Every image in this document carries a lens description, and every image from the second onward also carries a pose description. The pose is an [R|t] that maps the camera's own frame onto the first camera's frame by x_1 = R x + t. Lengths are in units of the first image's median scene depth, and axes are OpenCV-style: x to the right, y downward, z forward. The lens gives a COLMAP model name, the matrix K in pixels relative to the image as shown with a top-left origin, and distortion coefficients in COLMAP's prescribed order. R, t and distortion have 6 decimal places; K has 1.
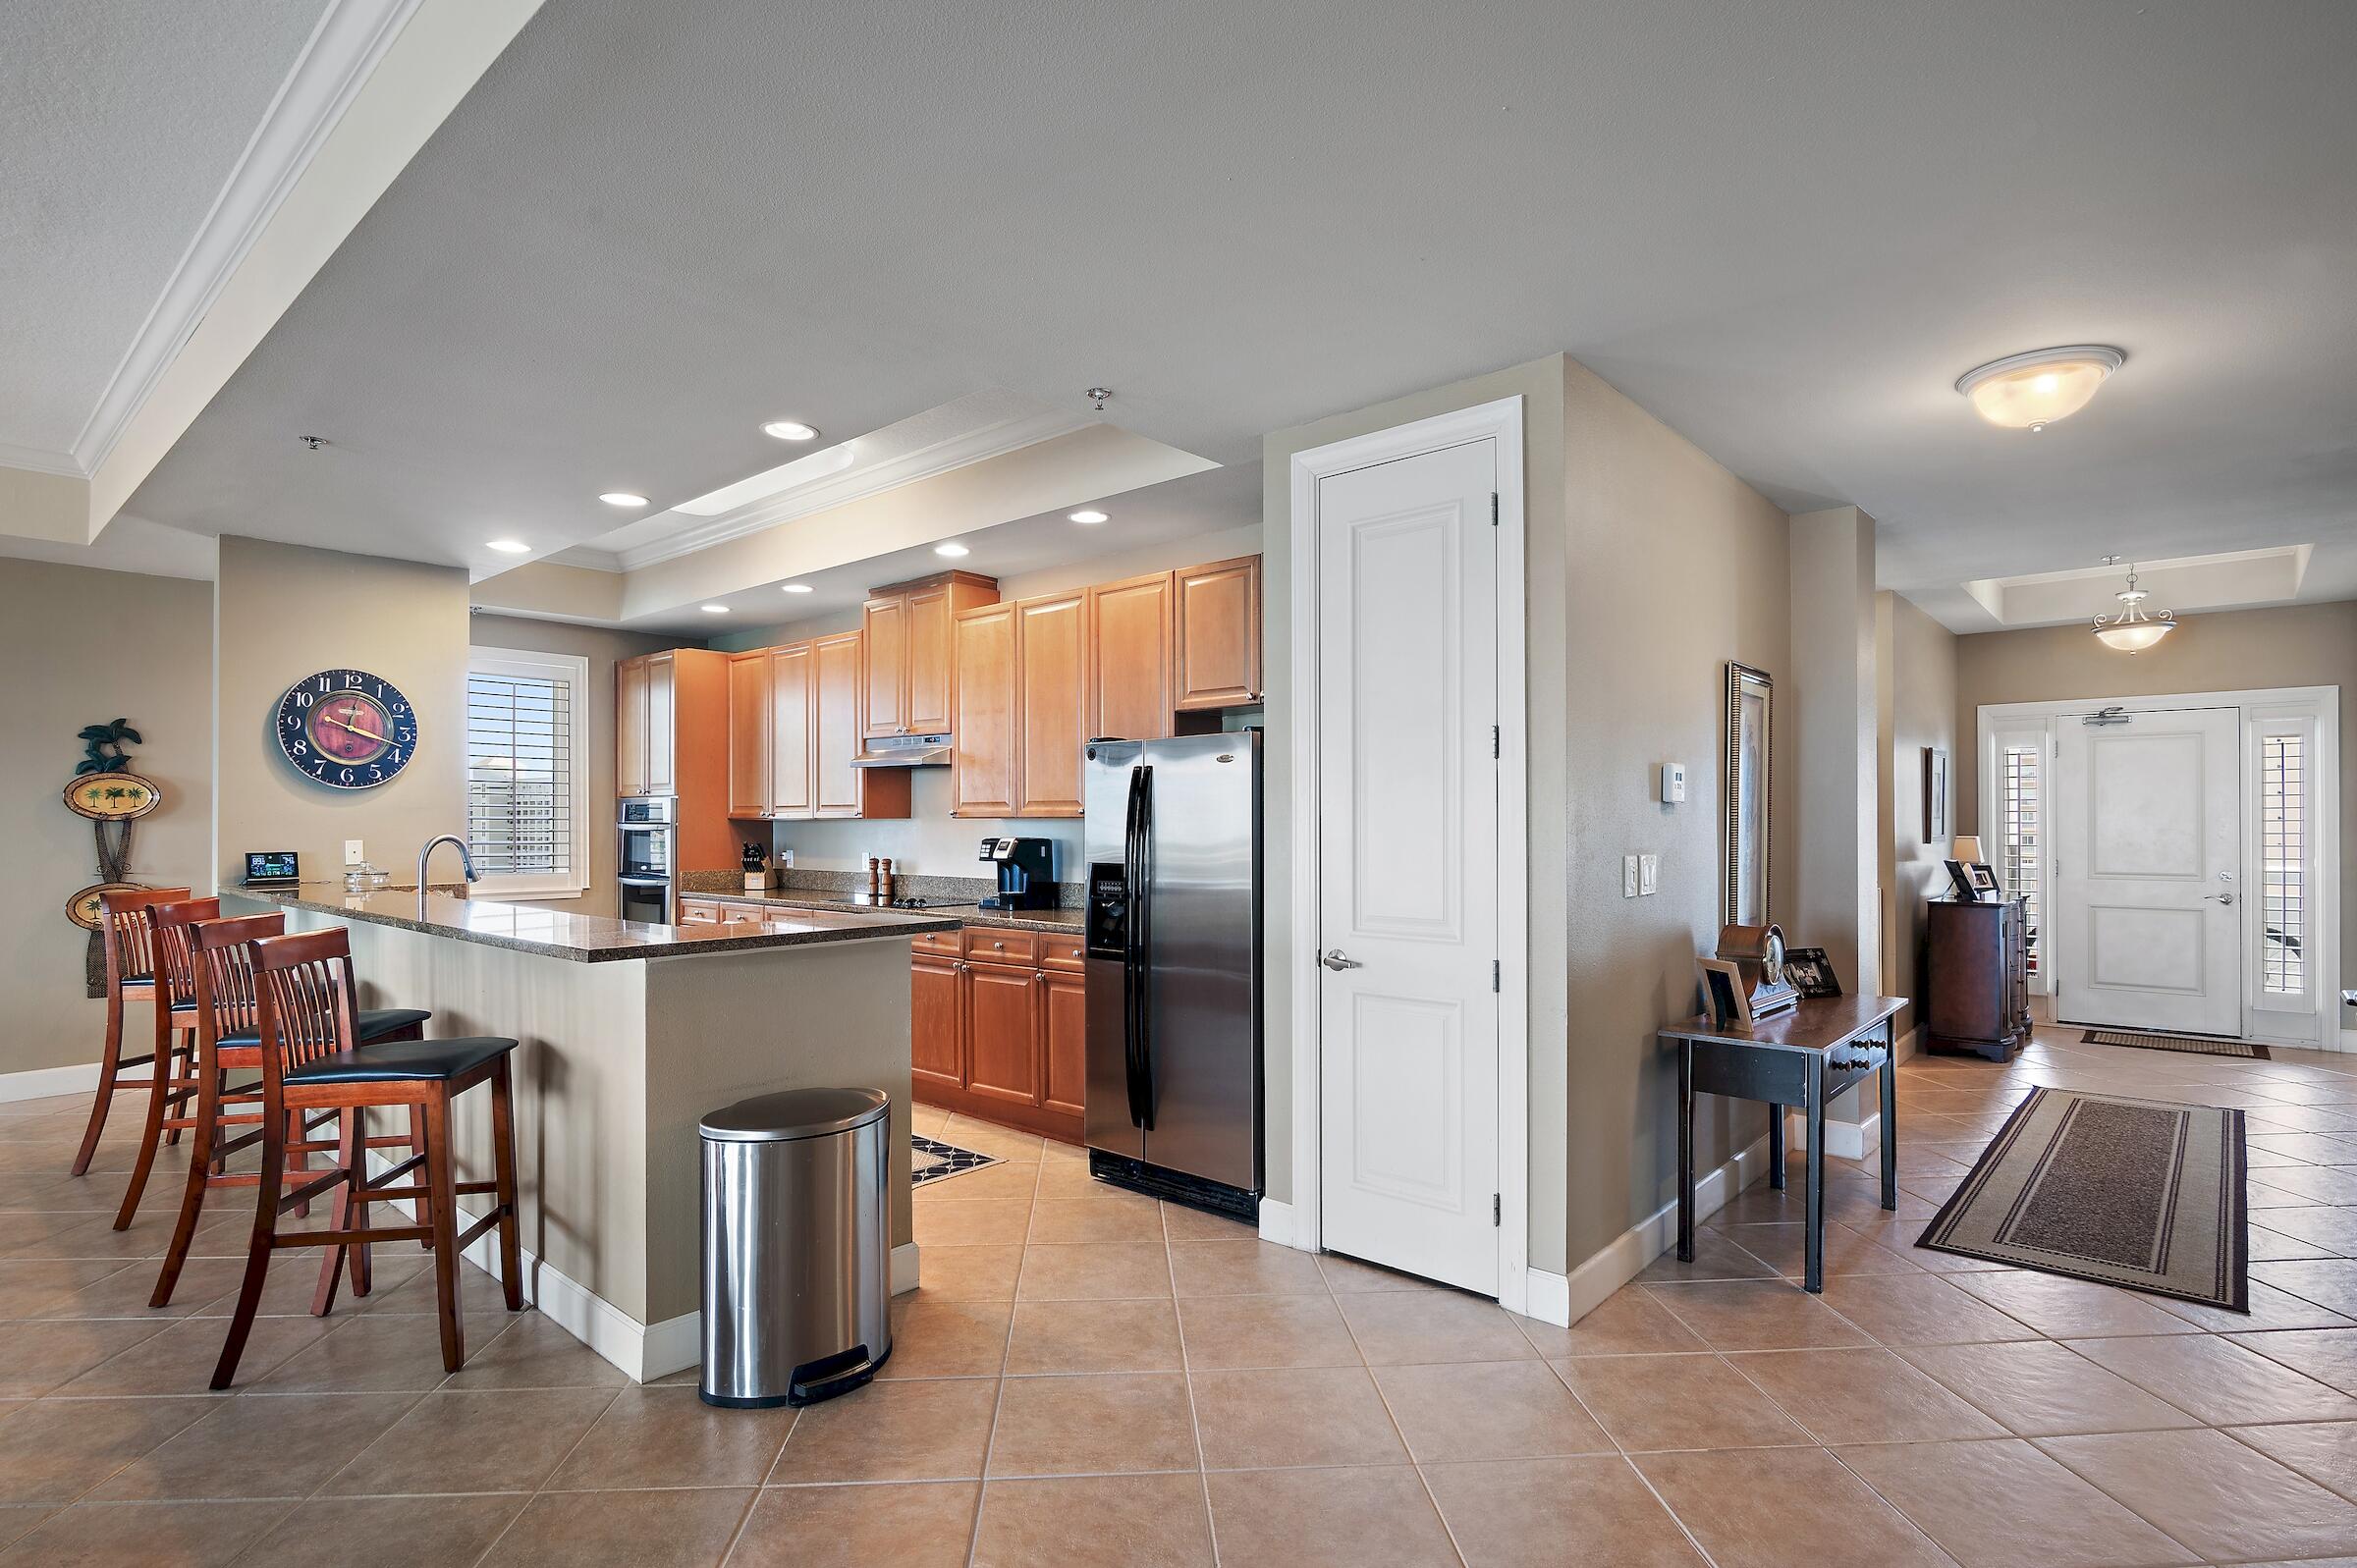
lens RADIAL K [[1175.4, 0, 1173.4], [0, 1175.4, 815.2], [0, 0, 1]] dist [-0.008400, -0.000503]
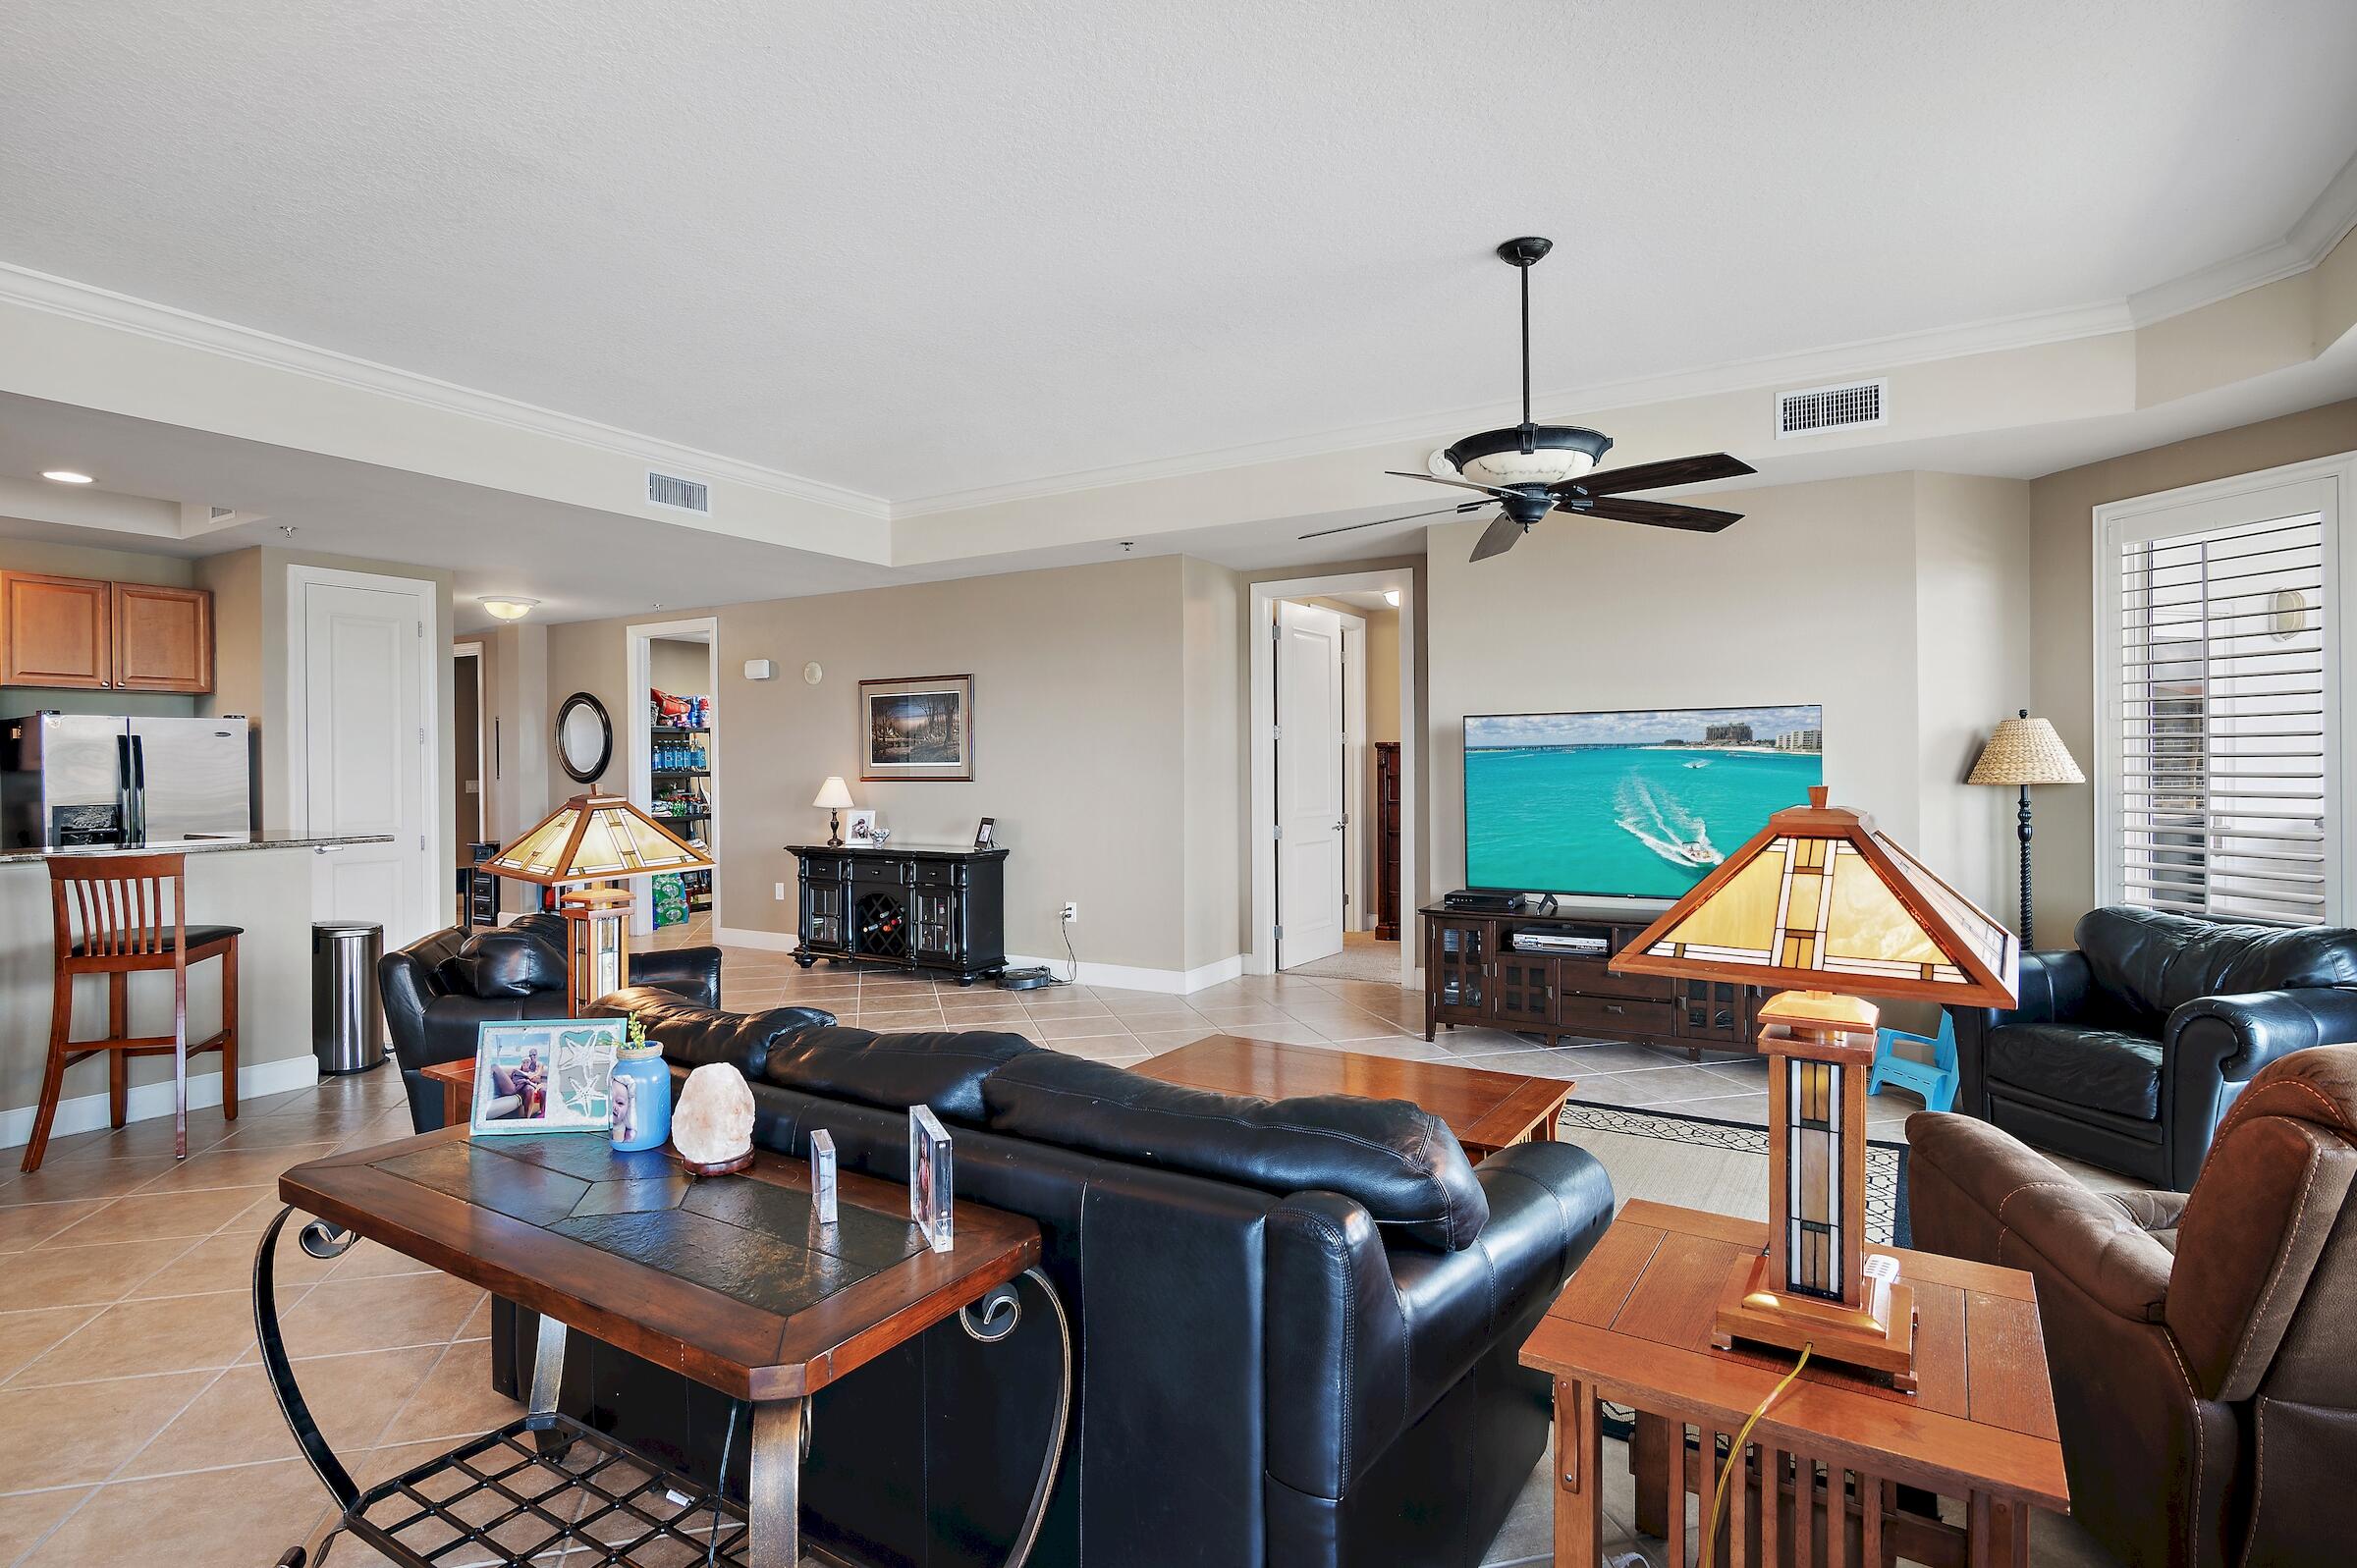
lens RADIAL K [[1168.4, 0, 1169.1], [0, 1168.4, 774.5], [0, 0, 1]] dist [-0.006575, -0.001211]
pose [[-0.183477, -0.002633, 0.983021, -1.223178], [0.002362, 0.999992, 0.003119, 0.003352], [-0.983021, 0.002894, -0.183469, 0.020934]]
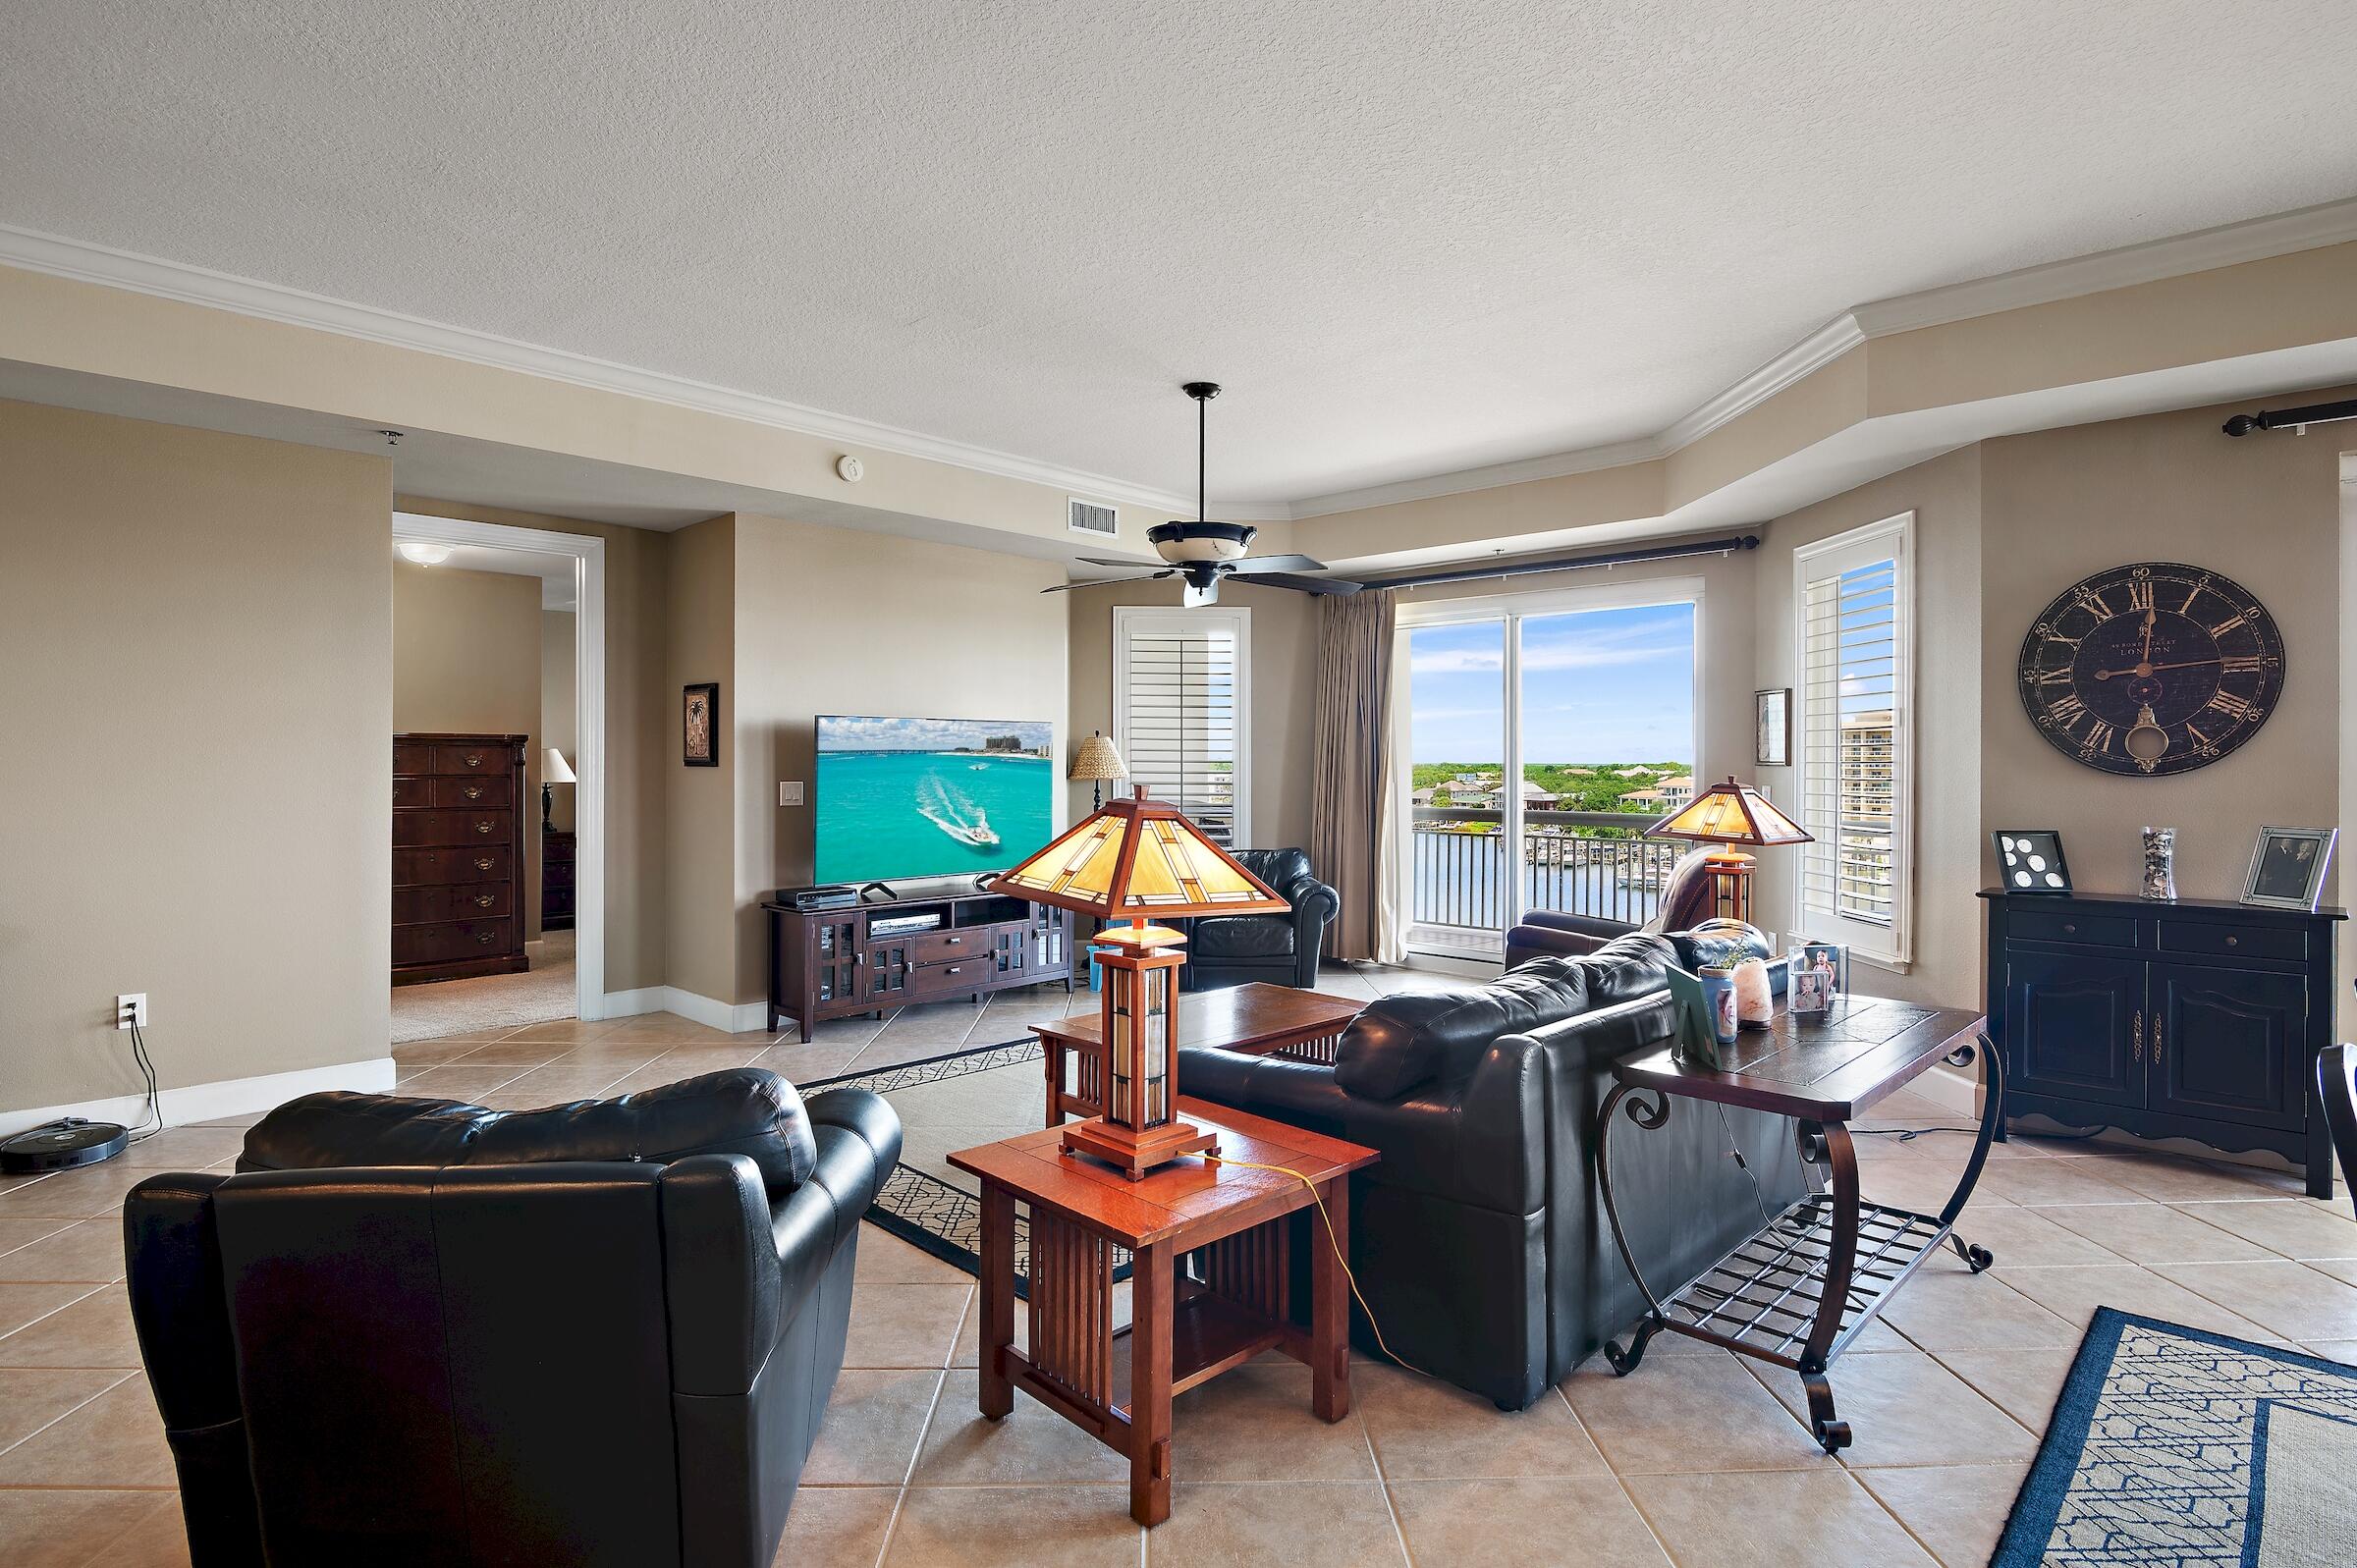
lens RADIAL K [[1203.6, 0, 1193.8], [0, 1203.6, 767.7], [0, 0, 1]] dist [-0.018265, 0.000267]
pose [[-0.999488, -0.001665, 0.031956, -0.634027], [-0.001715, 0.999997, -0.001565, 0.003834], [-0.031954, -0.001619, -0.999488, 0.630211]]
